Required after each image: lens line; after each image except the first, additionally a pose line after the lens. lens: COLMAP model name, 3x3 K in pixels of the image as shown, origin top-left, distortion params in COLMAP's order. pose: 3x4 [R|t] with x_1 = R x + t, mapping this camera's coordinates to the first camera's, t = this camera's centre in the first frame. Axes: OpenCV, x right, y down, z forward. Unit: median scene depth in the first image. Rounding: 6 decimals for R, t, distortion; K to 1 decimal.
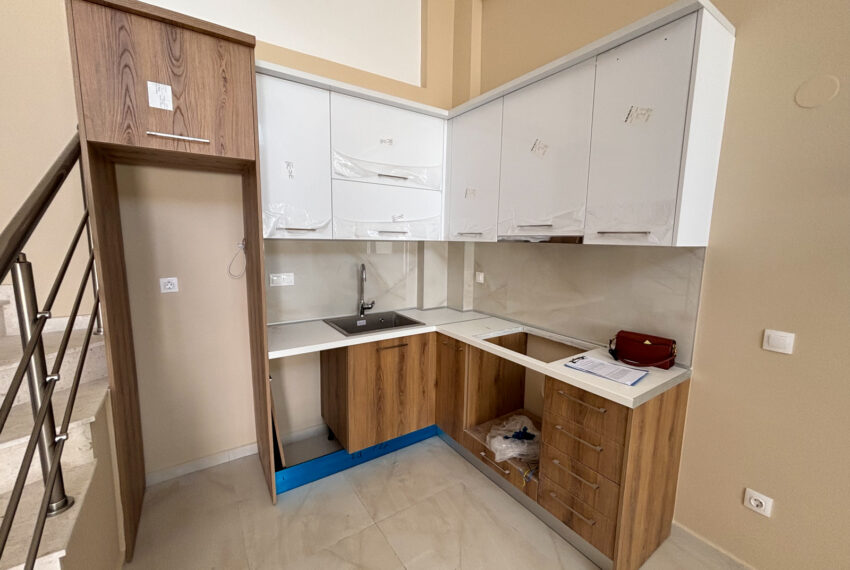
lens RADIAL K [[347.3, 0, 424.5], [0, 347.3, 284.1], [0, 0, 1]] dist [0.006739, 0.000544]
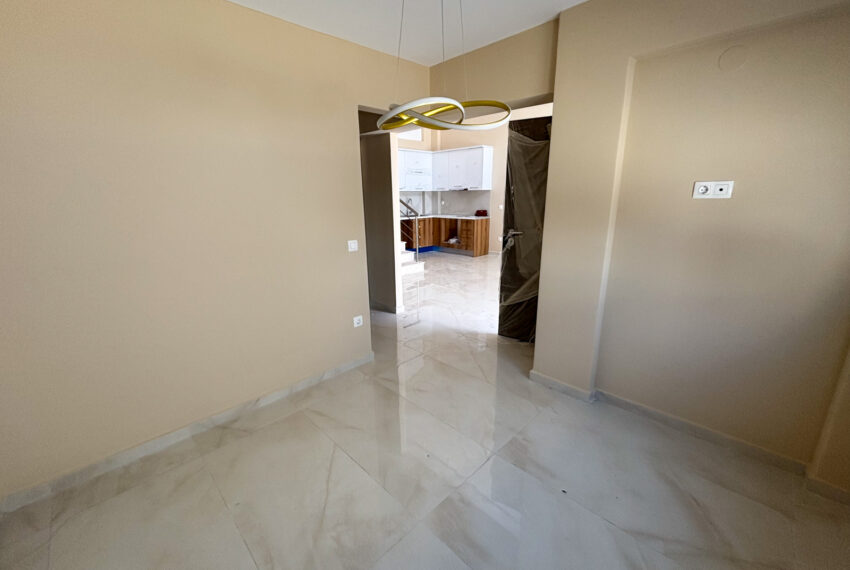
lens RADIAL K [[347.3, 0, 430.0], [0, 347.3, 291.5], [0, 0, 1]] dist [0.006739, 0.000544]
pose [[0.981439, -0.081472, 0.173608, -0.671876], [0.055311, 0.987057, 0.150532, 0.349848], [-0.183625, -0.138136, 0.973242, -2.561489]]
